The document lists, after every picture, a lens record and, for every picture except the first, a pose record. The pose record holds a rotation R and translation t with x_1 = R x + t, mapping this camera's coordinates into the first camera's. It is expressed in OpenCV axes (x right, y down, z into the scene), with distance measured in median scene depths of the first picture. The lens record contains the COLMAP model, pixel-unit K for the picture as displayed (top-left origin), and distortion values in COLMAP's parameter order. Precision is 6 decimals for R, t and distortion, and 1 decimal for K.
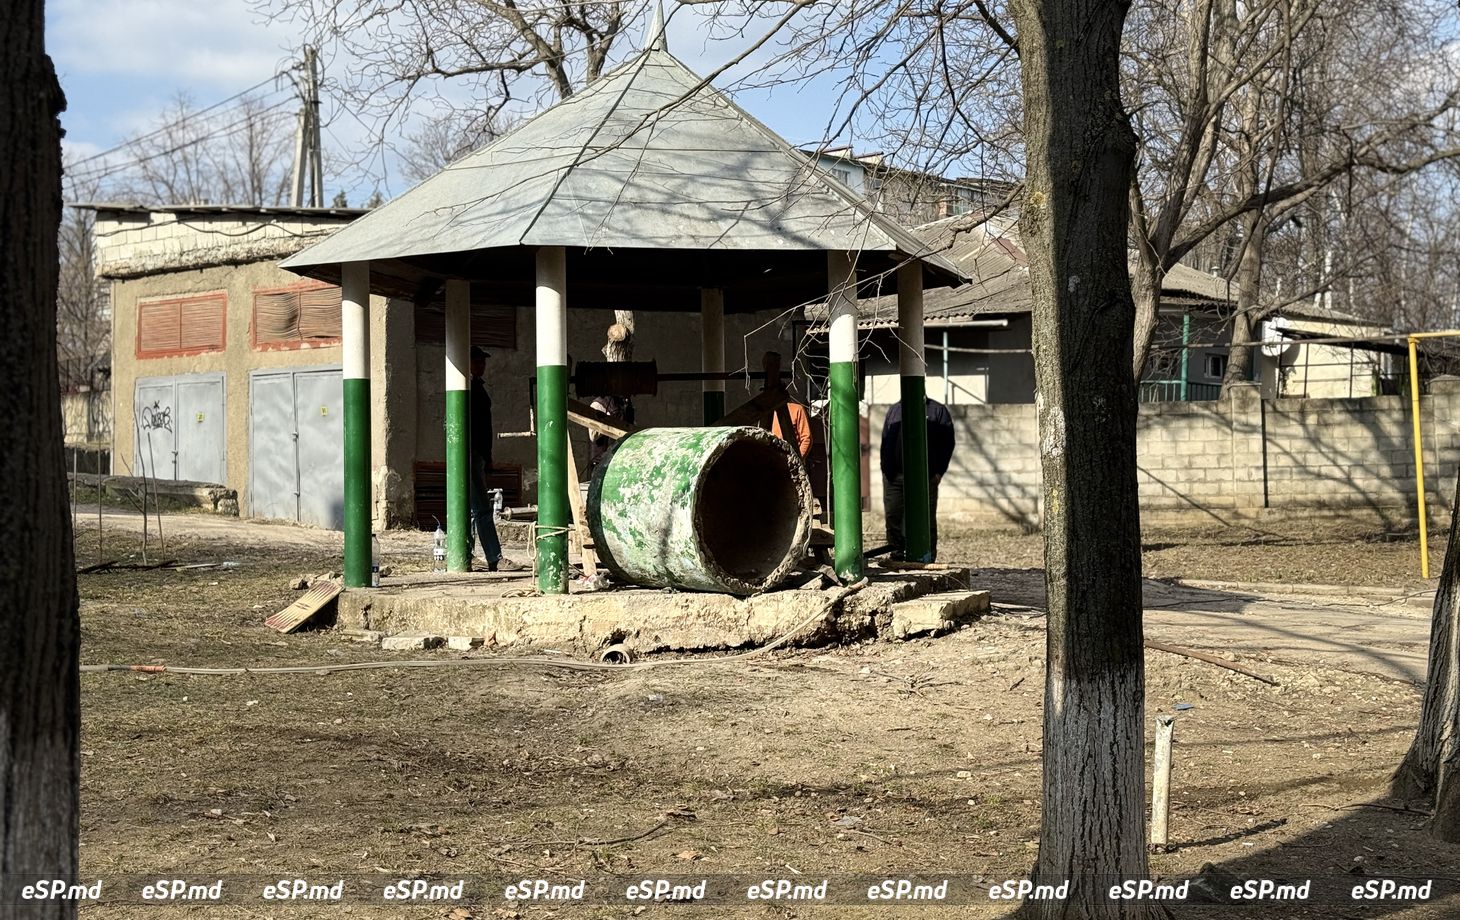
lens RADIAL K [[2265.3, 0, 730.0], [0, 2265.3, 460.0], [0, 0, 1]] dist [0.139544, 0.014467]
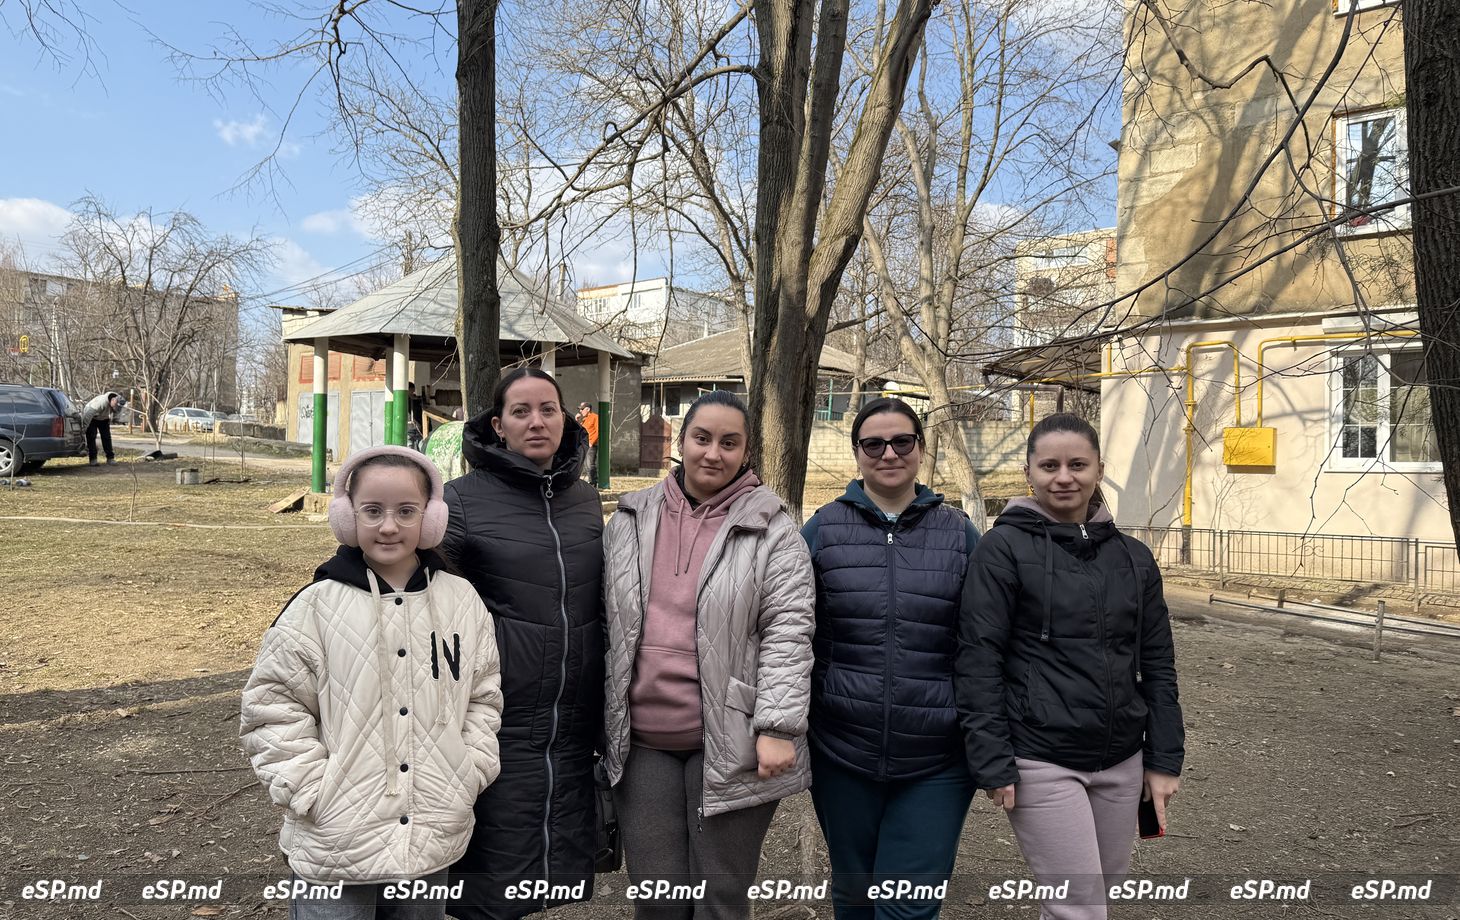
lens RADIAL K [[1173.5, 0, 852.1], [0, 1173.5, 457.2], [0, 0, 1]] dist [-0.001670, -0.003636]
pose [[0.995446, 0.028431, 0.090993, 0.237860], [-0.028941, 0.999572, 0.004299, 0.004335], [-0.090832, -0.006913, 0.995842, -0.128352]]
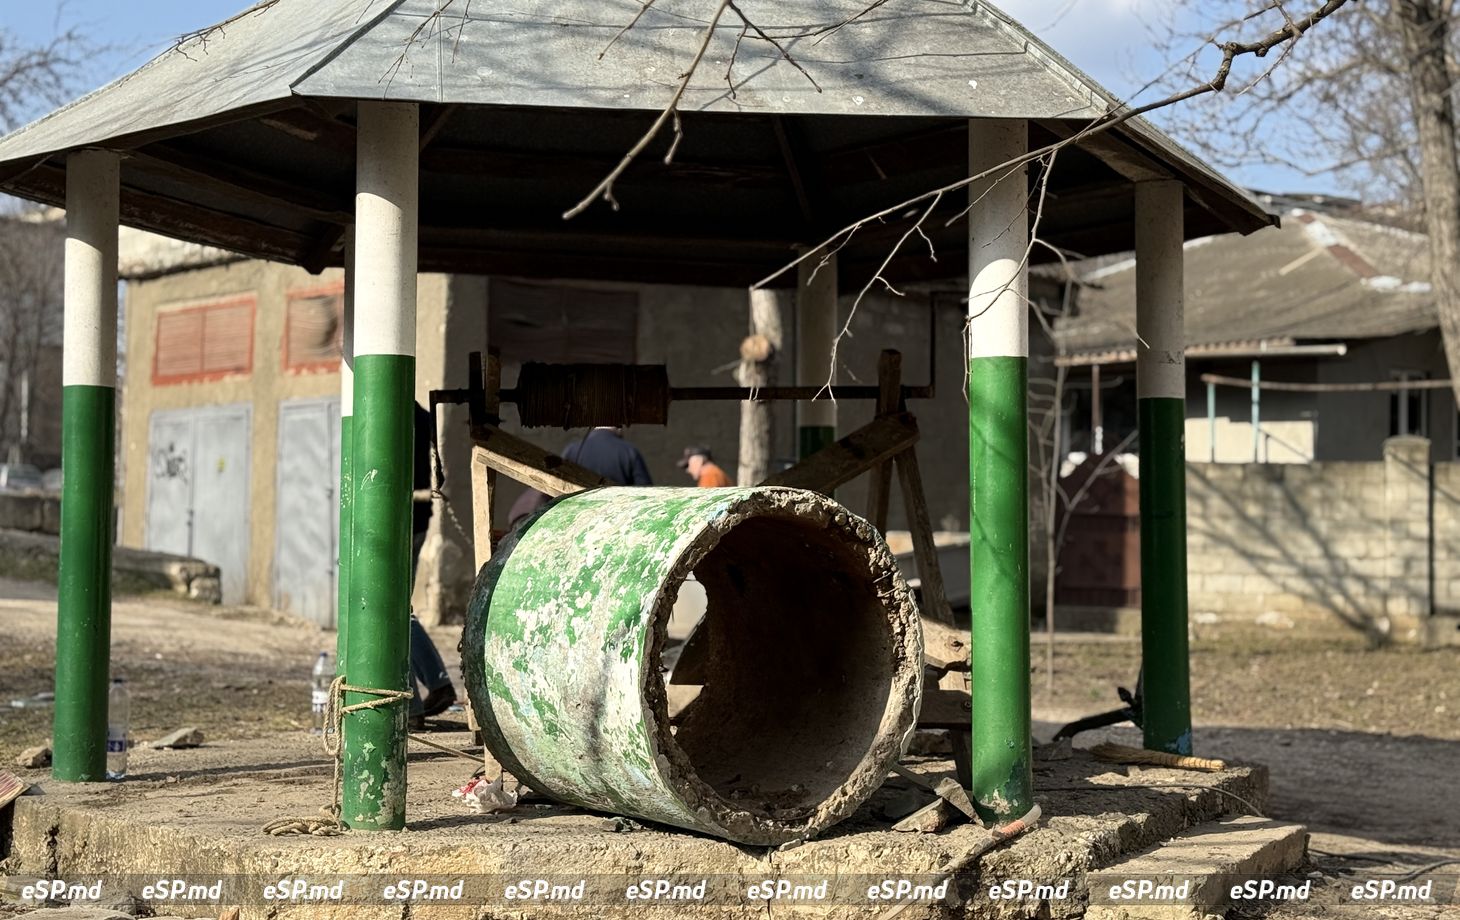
lens RADIAL K [[2249.3, 0, 732.1], [0, 2249.3, 475.1], [0, 0, 1]] dist [0.133547, 0.029075]
pose [[0.989930, 0.015432, -0.140717, 0.062603], [-0.018181, 0.999668, -0.018275, -0.008297], [0.140388, 0.020649, 0.989881, 0.518505]]
